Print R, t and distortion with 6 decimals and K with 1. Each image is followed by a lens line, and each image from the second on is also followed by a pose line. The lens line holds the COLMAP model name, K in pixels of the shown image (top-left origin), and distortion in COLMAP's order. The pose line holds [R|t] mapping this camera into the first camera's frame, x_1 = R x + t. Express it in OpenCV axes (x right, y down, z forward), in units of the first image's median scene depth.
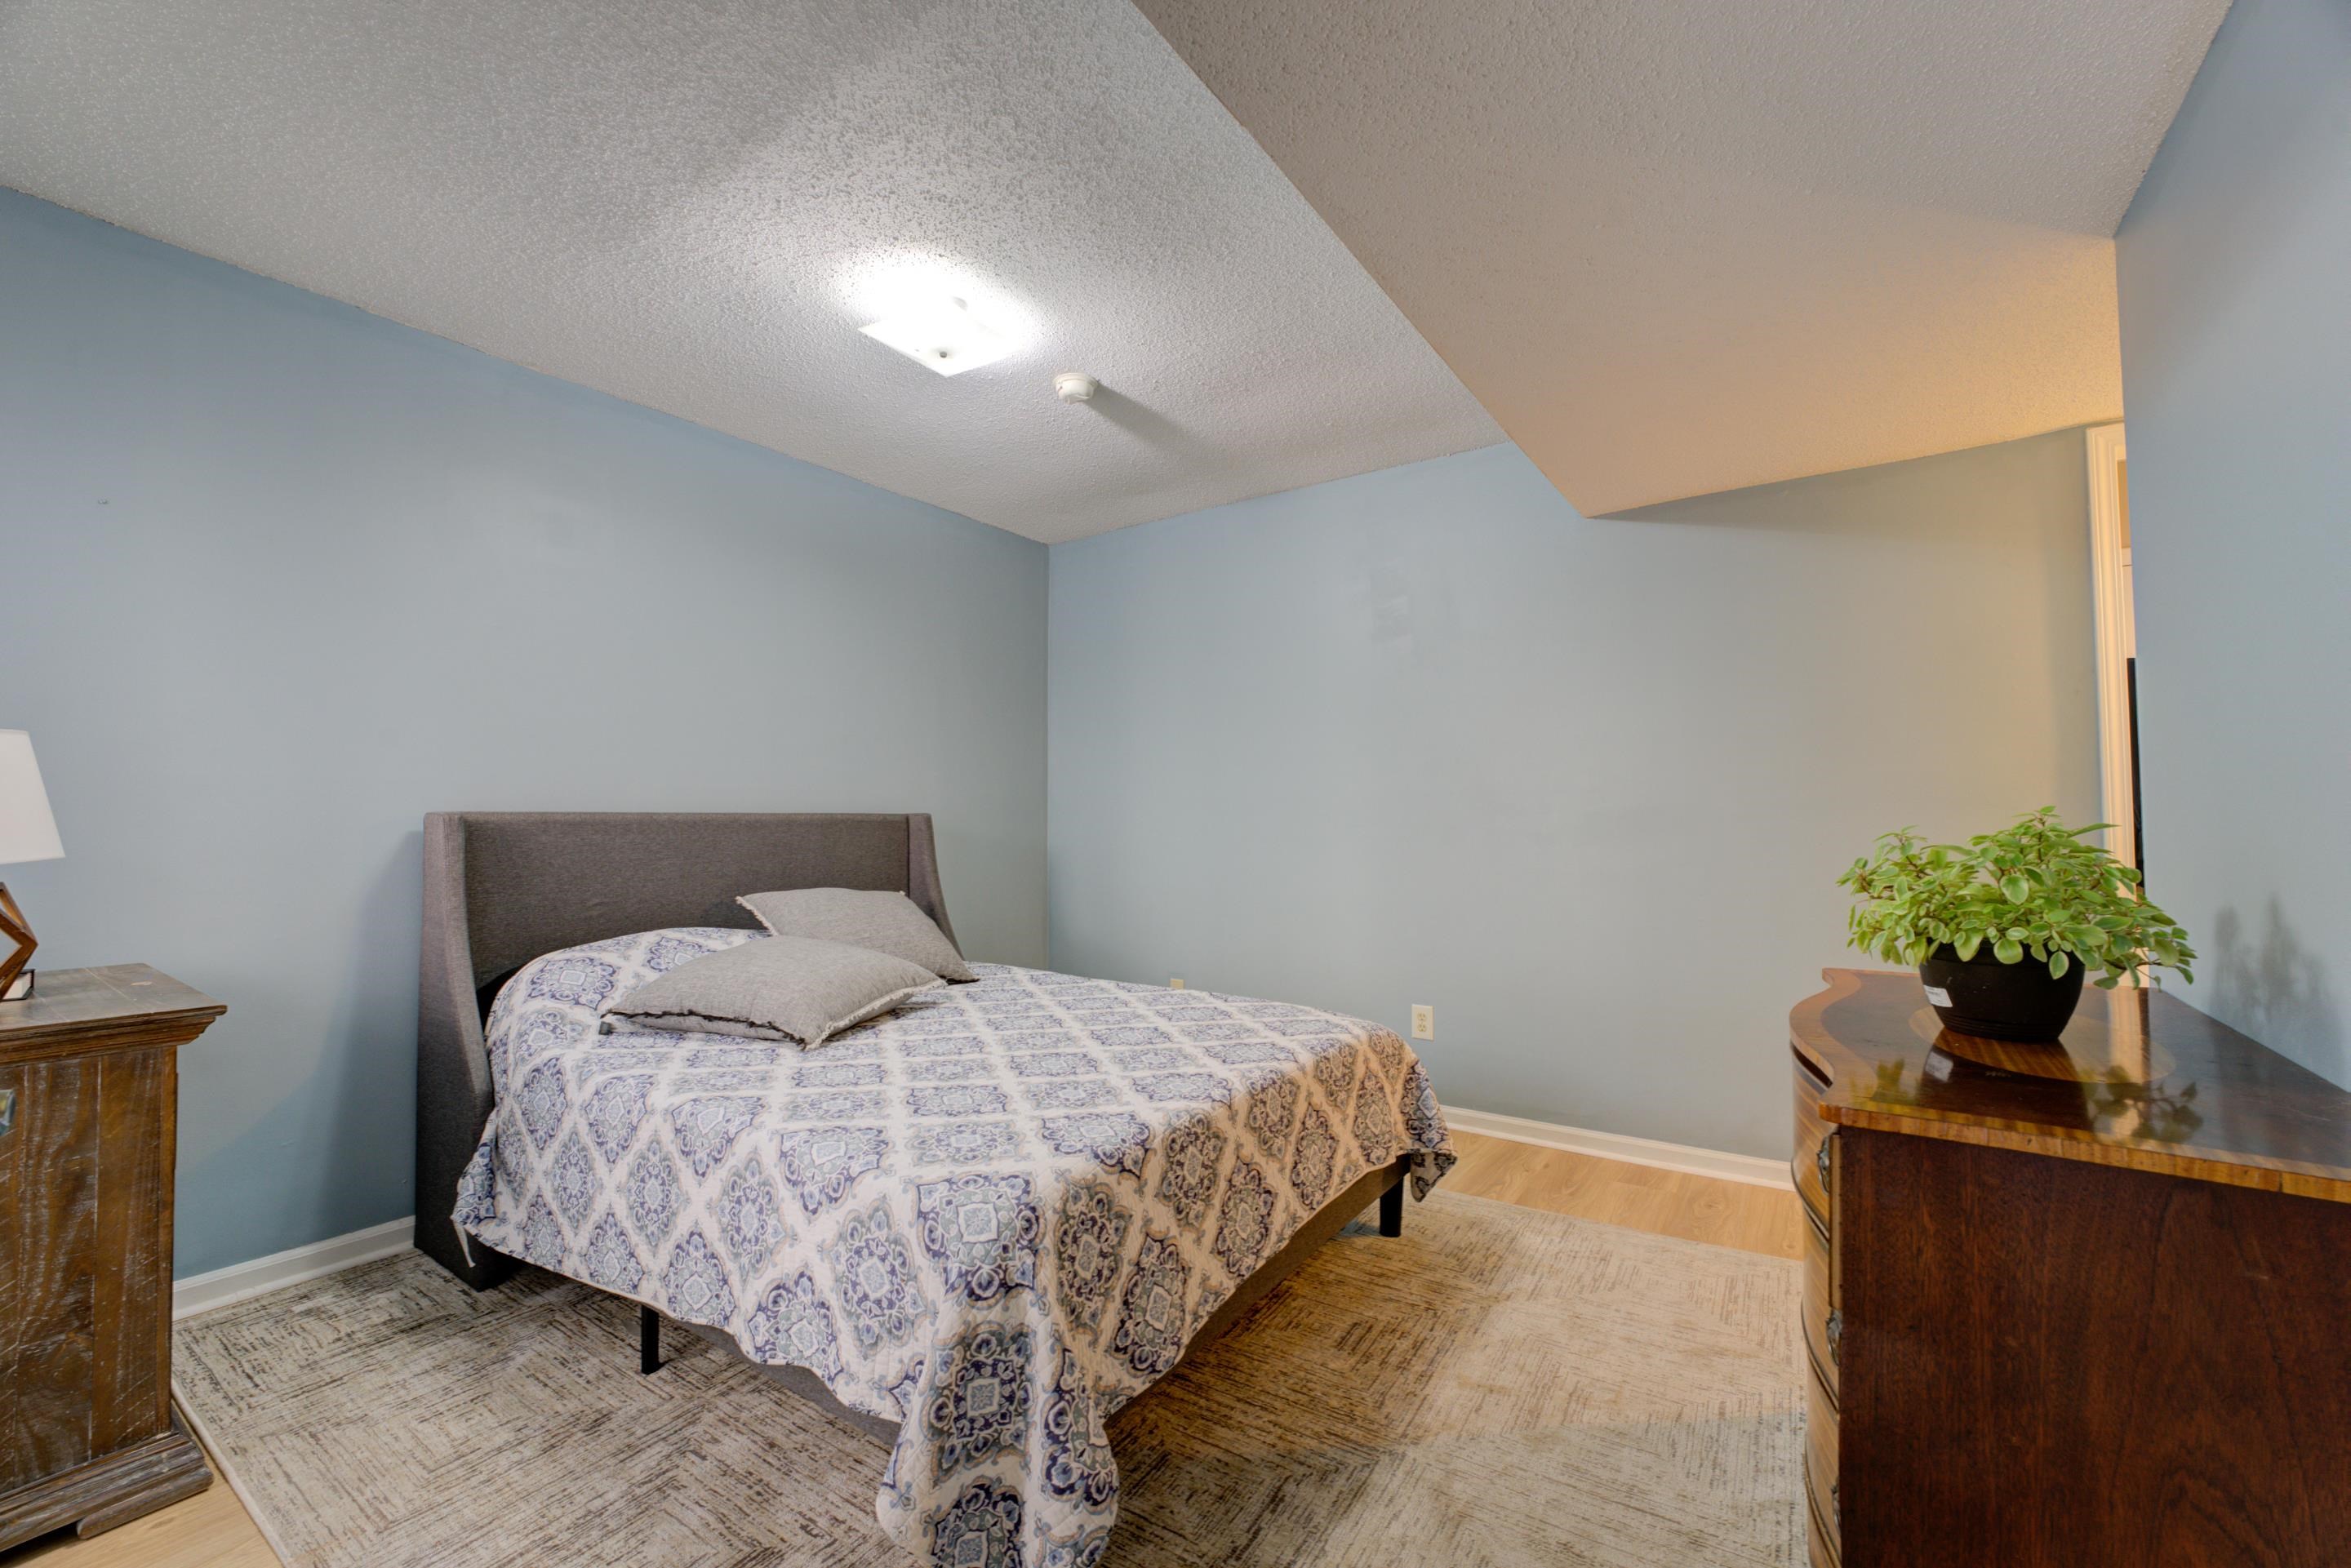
lens RADIAL K [[939.7, 0, 1166.9], [0, 939.7, 787.0], [0, 0, 1]] dist [-0.030484, 0.003804]
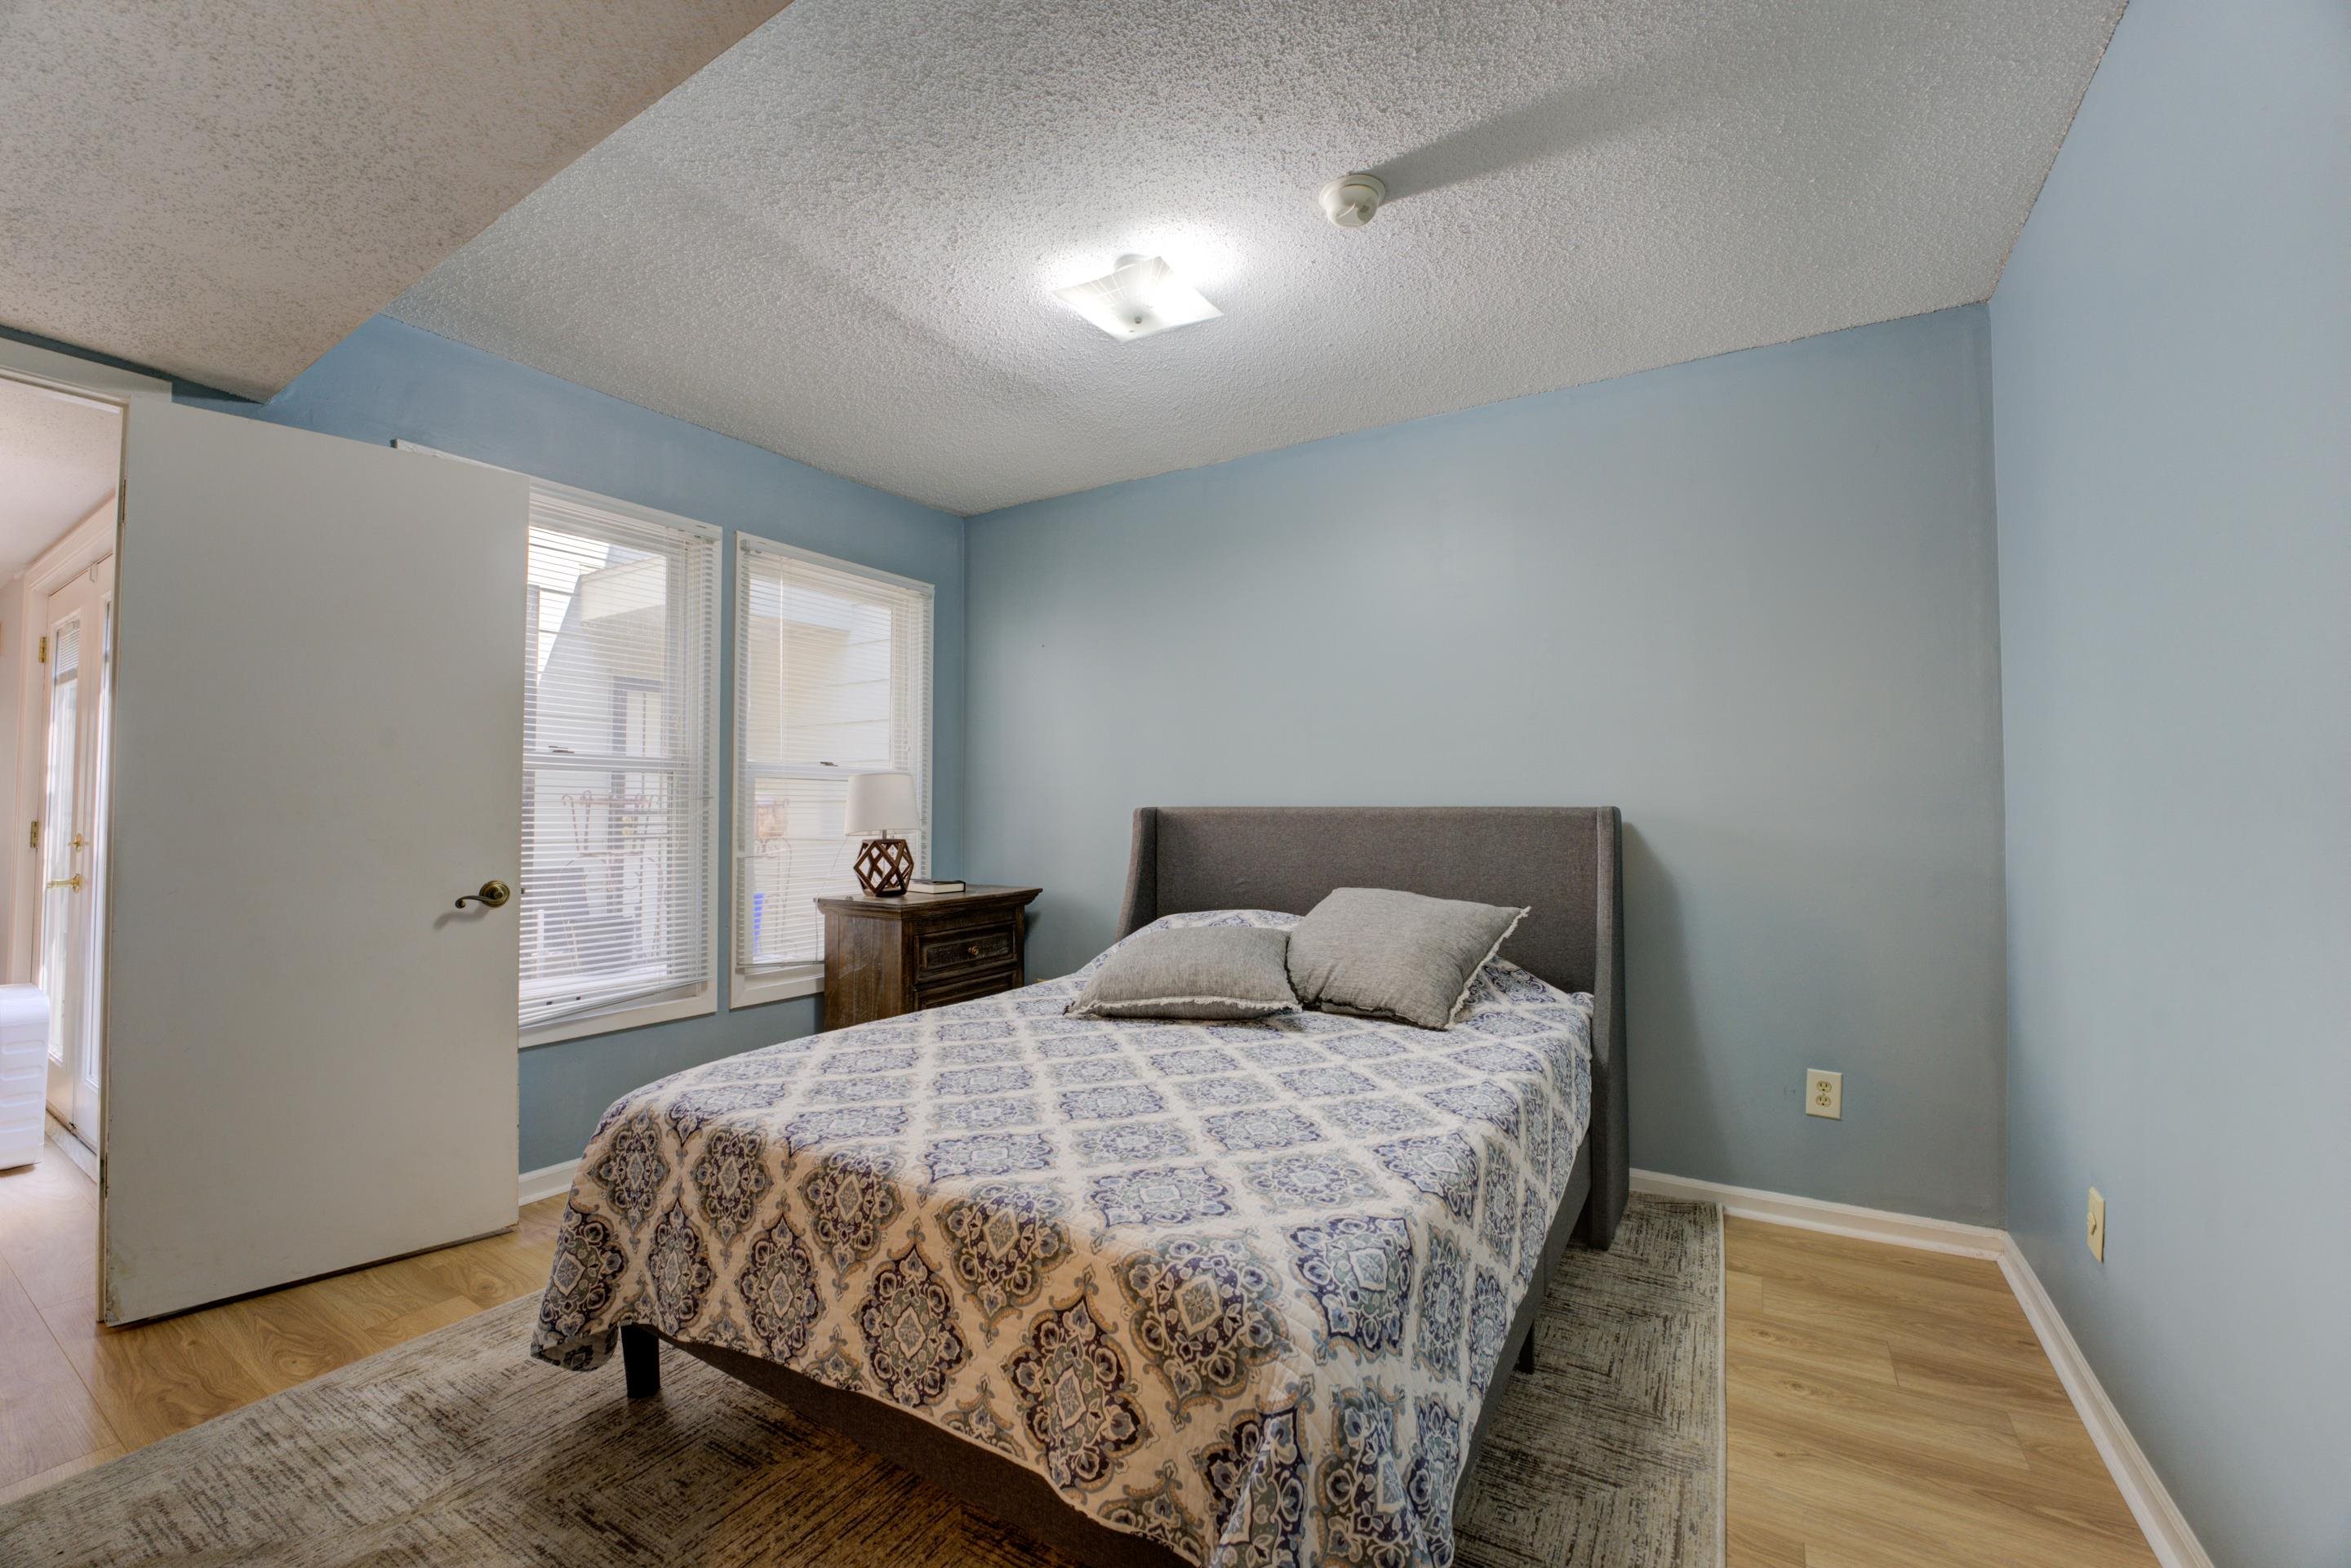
lens RADIAL K [[939.7, 0, 1166.9], [0, 939.7, 787.0], [0, 0, 1]] dist [-0.030484, 0.003804]
pose [[0.062710, -0.024356, -0.997735, 0.689703], [0.032386, 0.999225, -0.022357, 0.029789], [0.997506, -0.030911, 0.063450, 0.954844]]
